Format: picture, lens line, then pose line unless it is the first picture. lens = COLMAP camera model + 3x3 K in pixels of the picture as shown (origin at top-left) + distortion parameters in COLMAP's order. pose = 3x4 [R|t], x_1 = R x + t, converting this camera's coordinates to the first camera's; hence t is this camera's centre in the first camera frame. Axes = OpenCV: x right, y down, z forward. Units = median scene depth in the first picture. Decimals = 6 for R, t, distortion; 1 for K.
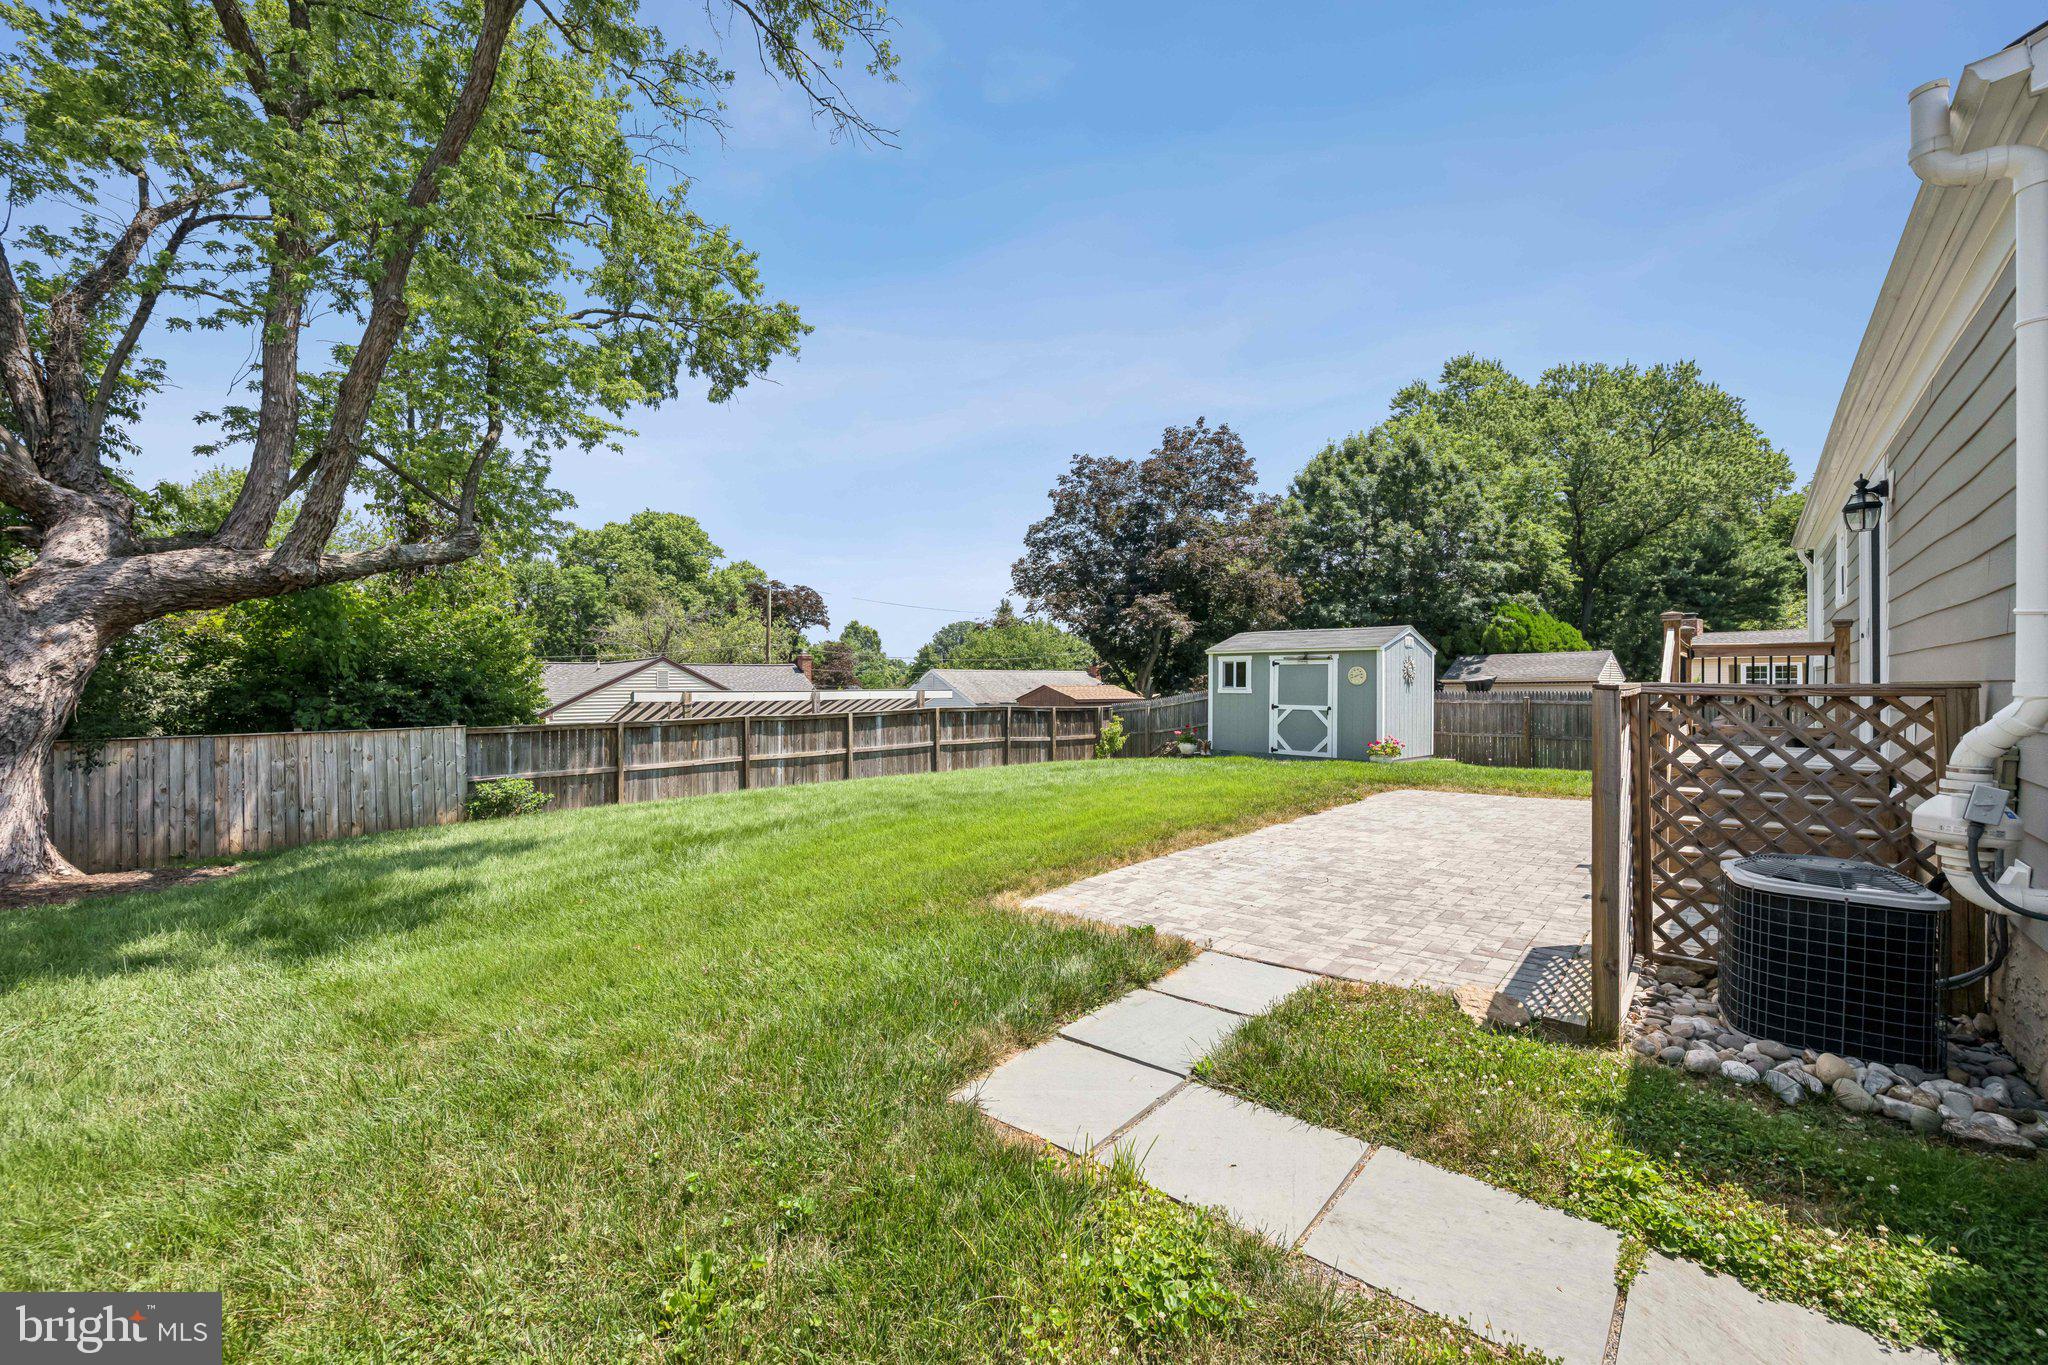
lens RADIAL K [[811.2, 0, 1023.0], [0, 811.2, 691.2], [0, 0, 1]] dist [-0.002100, -0.000272]
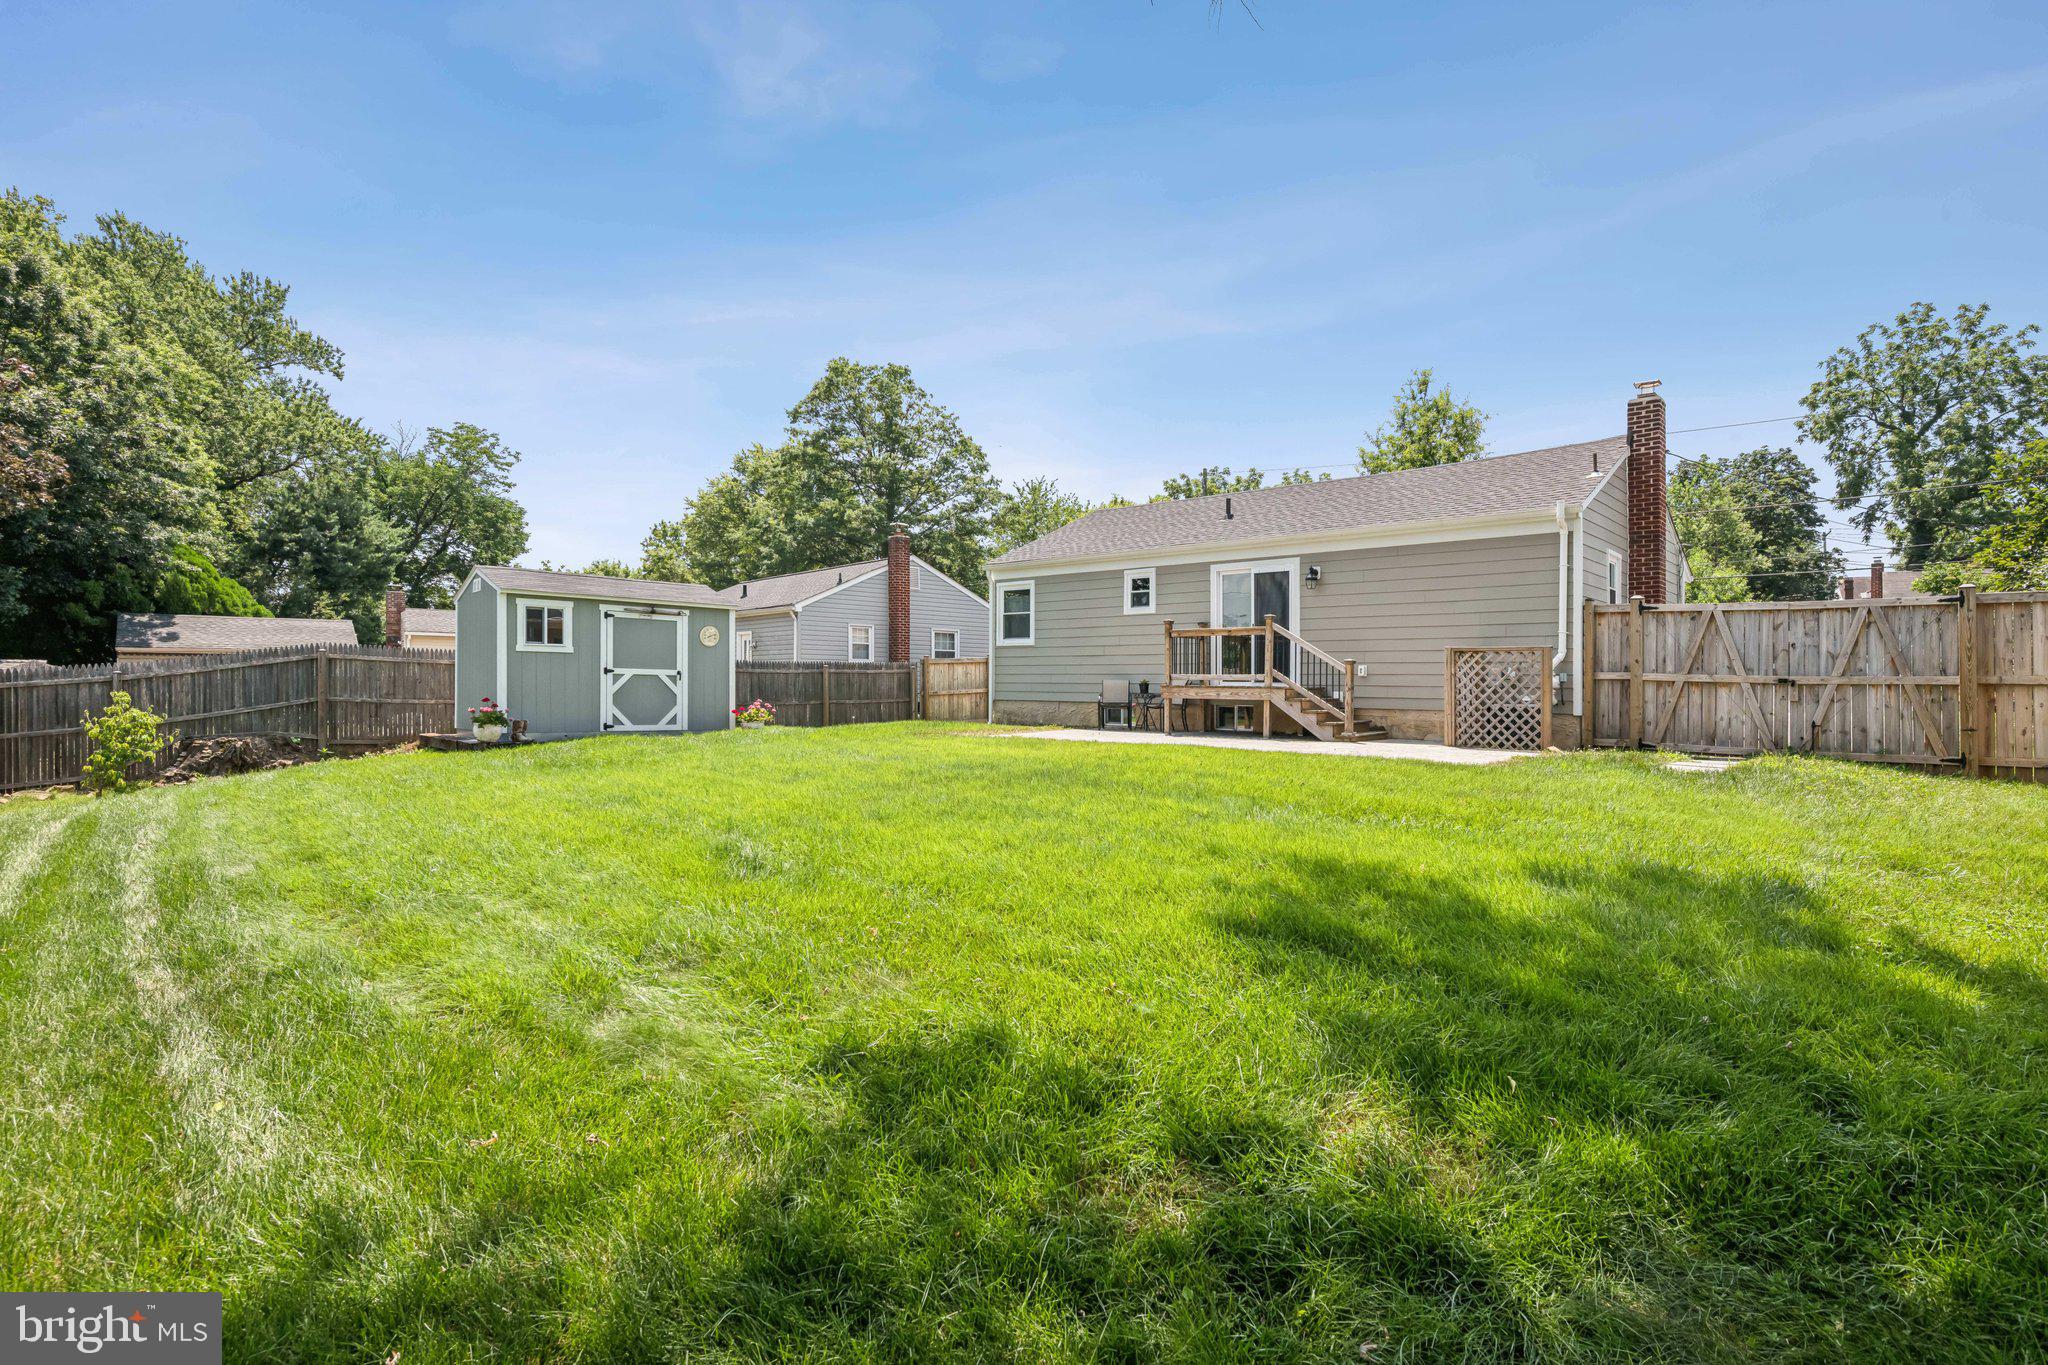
lens RADIAL K [[1027.8, 0, 1025.7], [0, 1027.8, 686.2], [0, 0, 1]] dist [-0.000009, 0.000328]
pose [[0.002396, 0.002130, 0.999995, -0.651012], [-0.003601, 0.999991, -0.002122, 0.033401], [-0.999991, -0.003595, 0.002403, 0.582710]]
